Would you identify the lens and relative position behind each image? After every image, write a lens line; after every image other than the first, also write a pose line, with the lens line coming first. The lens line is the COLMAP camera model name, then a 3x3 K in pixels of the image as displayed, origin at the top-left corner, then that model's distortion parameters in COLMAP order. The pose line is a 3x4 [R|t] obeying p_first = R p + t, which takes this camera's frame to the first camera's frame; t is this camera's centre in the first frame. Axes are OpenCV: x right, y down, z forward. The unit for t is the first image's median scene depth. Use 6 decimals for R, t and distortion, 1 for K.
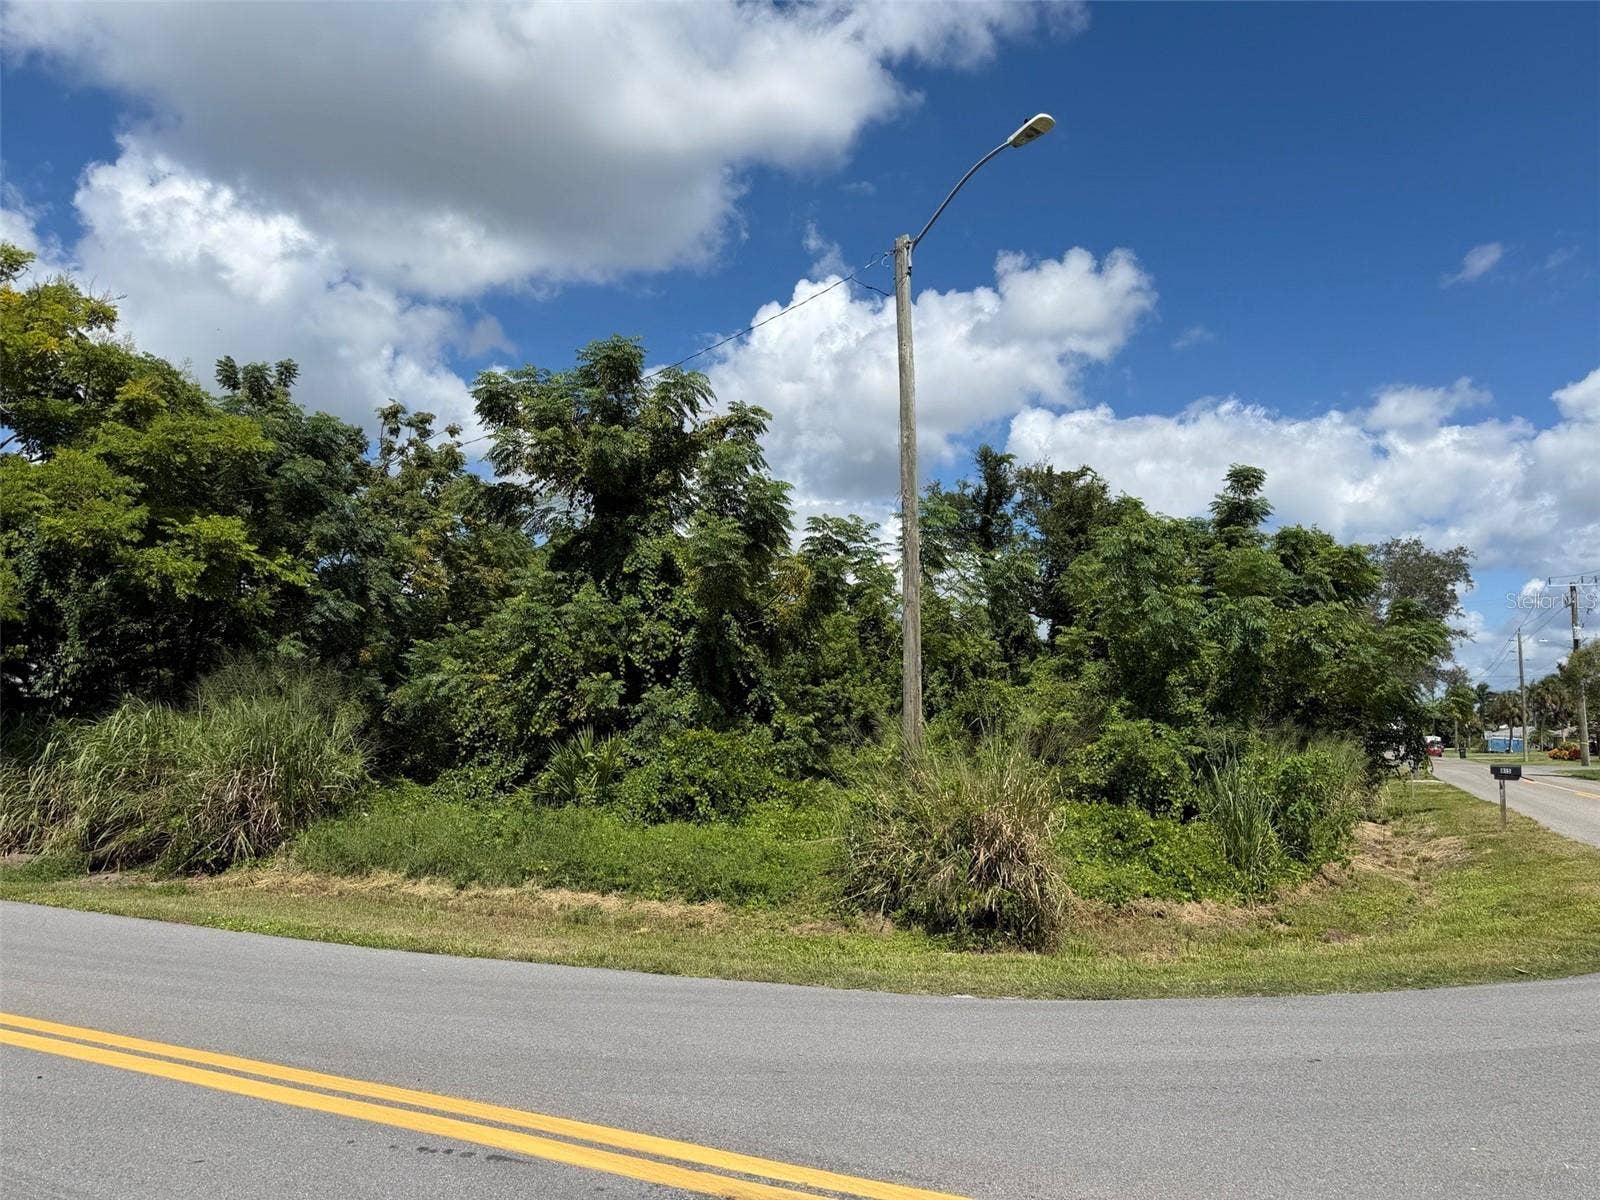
lens RADIAL K [[1080.7, 0, 805.3], [0, 1080.7, 621.8], [0, 0, 1]] dist [0.135554, -0.192316]
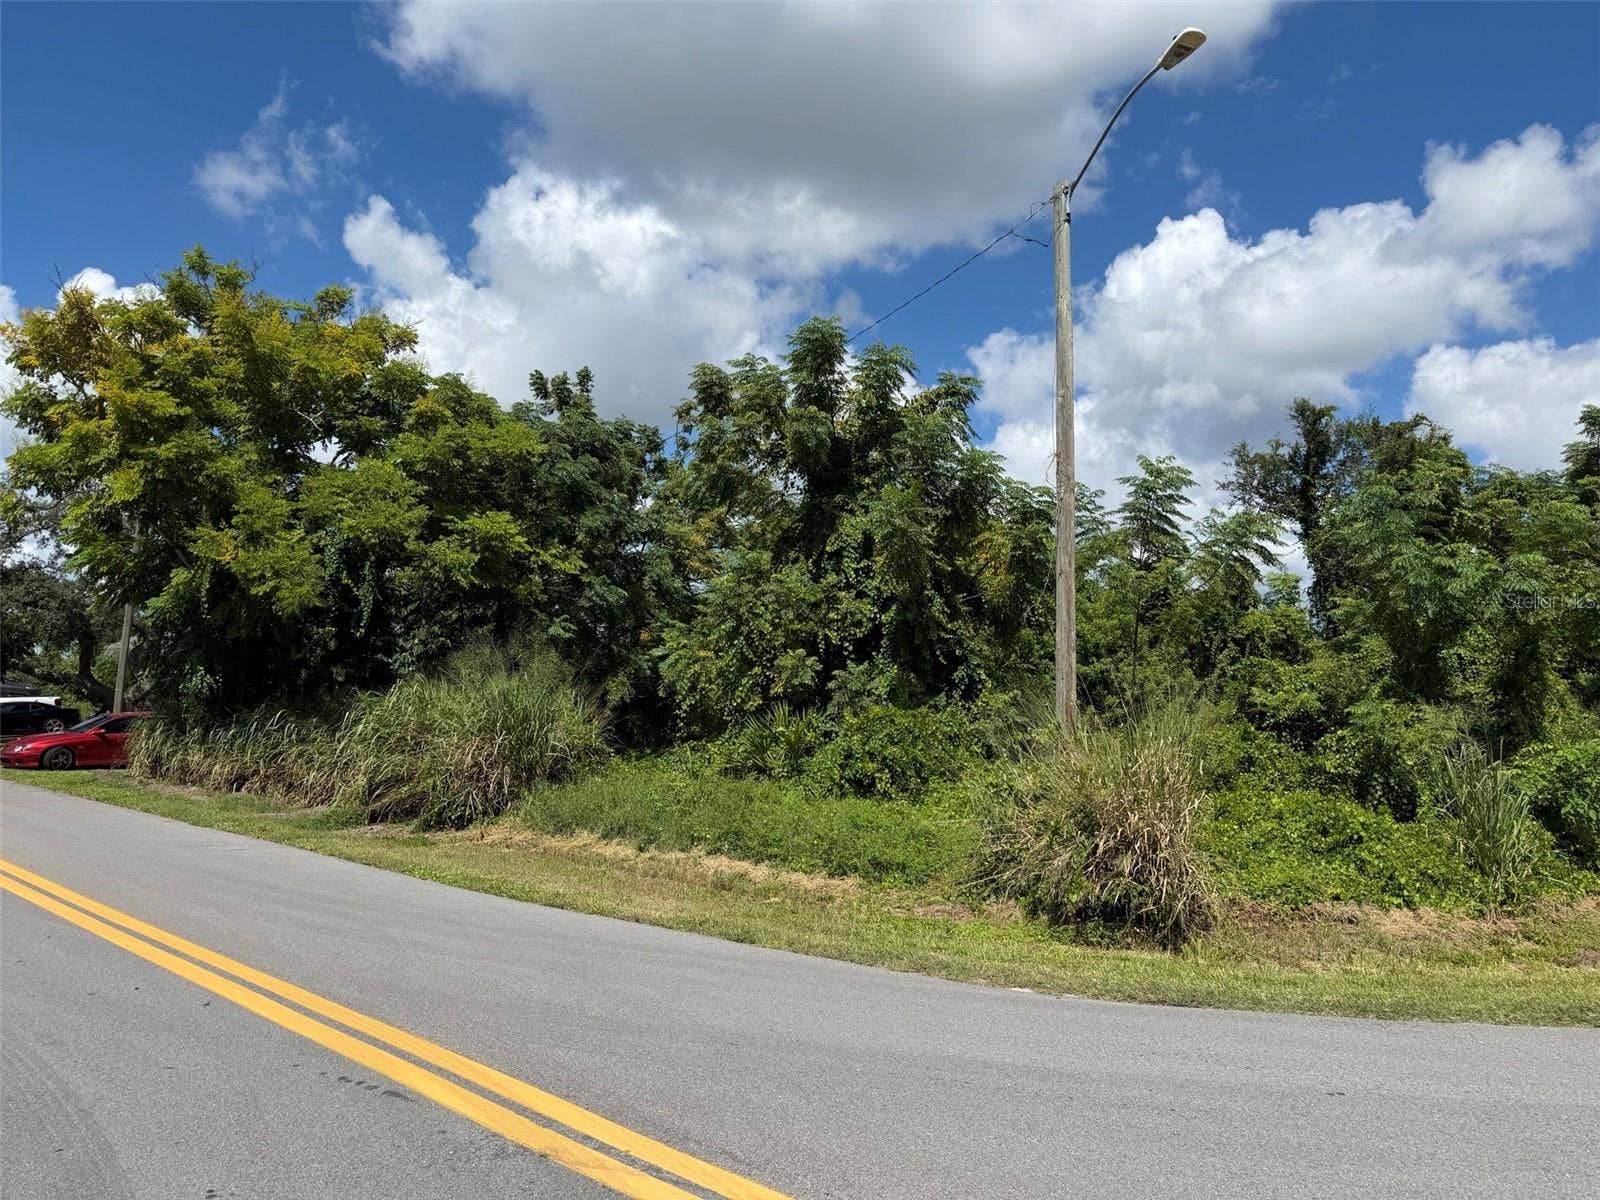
lens RADIAL K [[1080.7, 0, 805.3], [0, 1080.7, 621.8], [0, 0, 1]] dist [0.135554, -0.192316]
pose [[0.959217, -0.011527, -0.282435, 0.102596], [0.016604, 0.999741, 0.015586, 0.004490], [0.282182, -0.019640, 0.959160, 0.023938]]
